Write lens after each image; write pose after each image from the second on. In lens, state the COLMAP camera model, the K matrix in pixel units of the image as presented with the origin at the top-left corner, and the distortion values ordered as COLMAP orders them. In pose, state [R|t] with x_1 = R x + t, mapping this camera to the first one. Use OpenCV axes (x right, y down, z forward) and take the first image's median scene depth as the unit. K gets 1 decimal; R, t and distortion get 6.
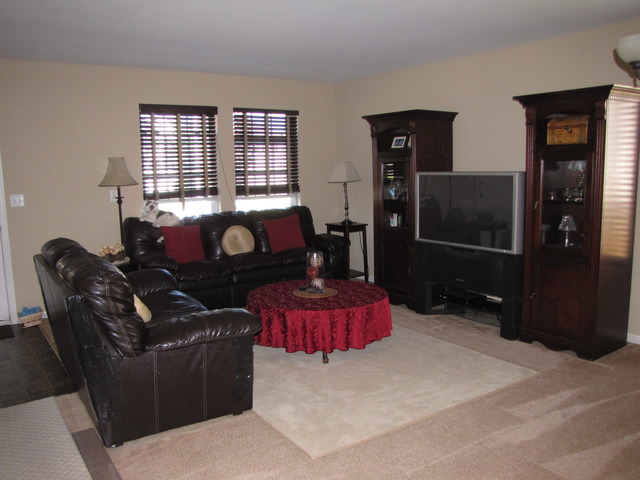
lens RADIAL K [[536.1, 0, 315.0], [0, 536.1, 250.8], [0, 0, 1]] dist [-0.192896, 0.186051]
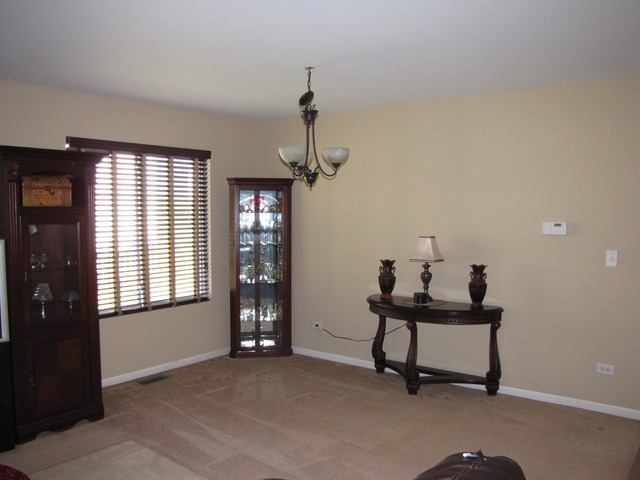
lens RADIAL K [[536.1, 0, 315.0], [0, 536.1, 250.8], [0, 0, 1]] dist [-0.192896, 0.186051]
pose [[-0.296096, -0.079958, 0.951806, -0.540072], [0.132800, 0.983365, 0.123922, -0.182756], [-0.945881, 0.163093, -0.280552, 0.832478]]
